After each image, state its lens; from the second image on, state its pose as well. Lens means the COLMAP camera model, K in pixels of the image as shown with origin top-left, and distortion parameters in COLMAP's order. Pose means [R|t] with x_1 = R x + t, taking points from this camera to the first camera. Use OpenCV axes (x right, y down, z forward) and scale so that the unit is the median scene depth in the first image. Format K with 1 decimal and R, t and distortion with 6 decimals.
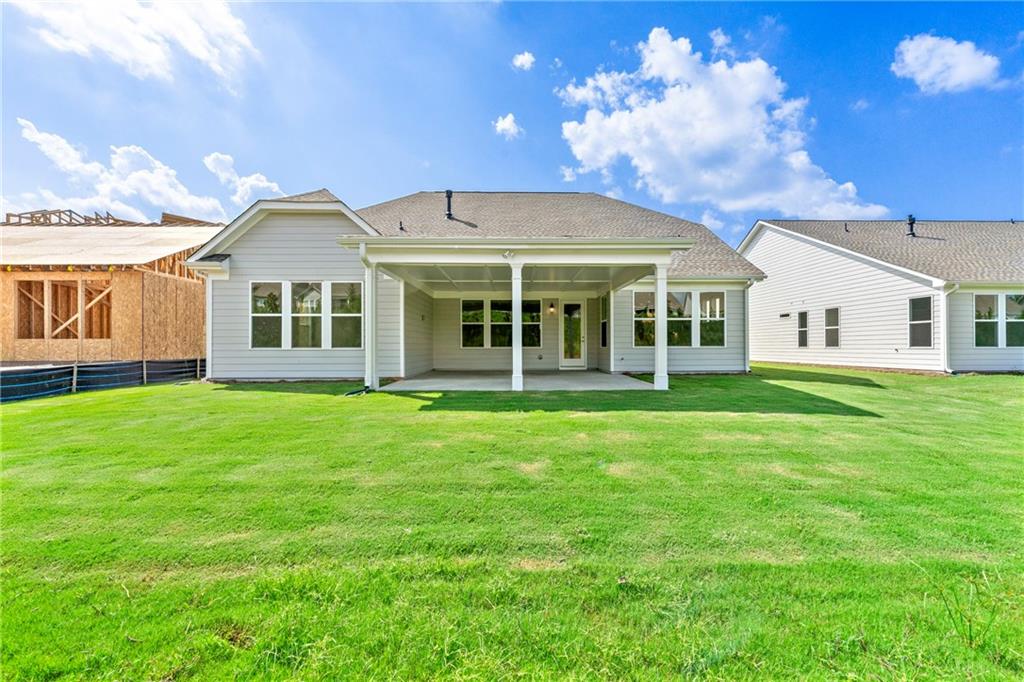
lens RADIAL K [[408.7, 0, 511.3], [0, 408.7, 342.6], [0, 0, 1]] dist [0.001987, 0.000200]
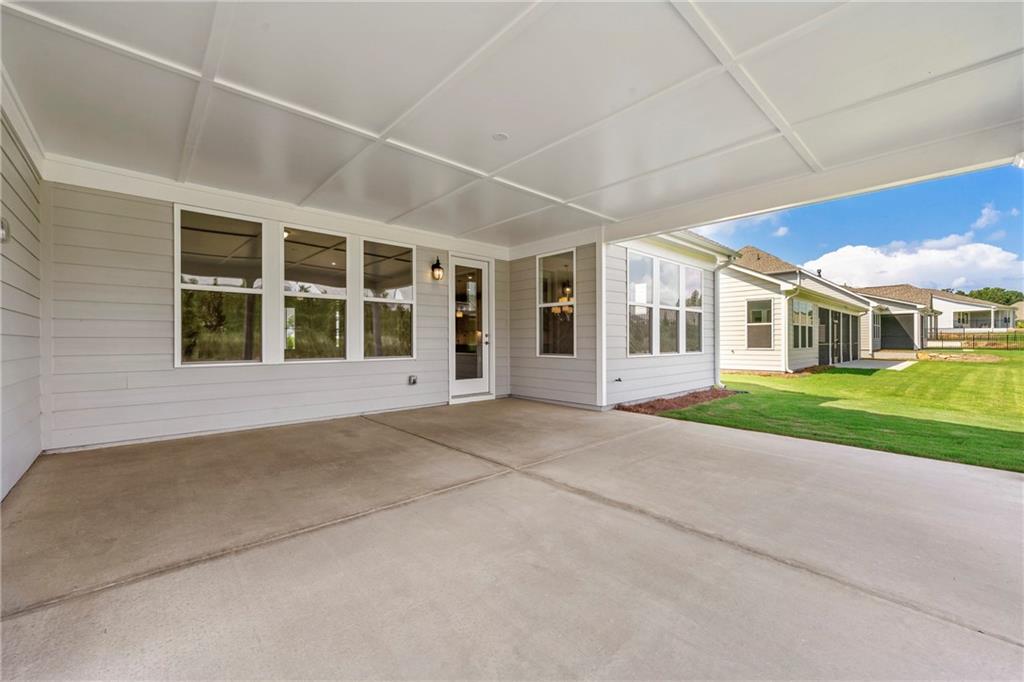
lens RADIAL K [[408.7, 0, 515.3], [0, 408.7, 340.6], [0, 0, 1]] dist [0.001987, 0.000200]
pose [[0.740414, 0.001532, 0.672149, -0.148583], [-0.004445, 0.999987, 0.002617, -0.008503], [-0.672136, -0.004925, 0.740411, 0.643034]]
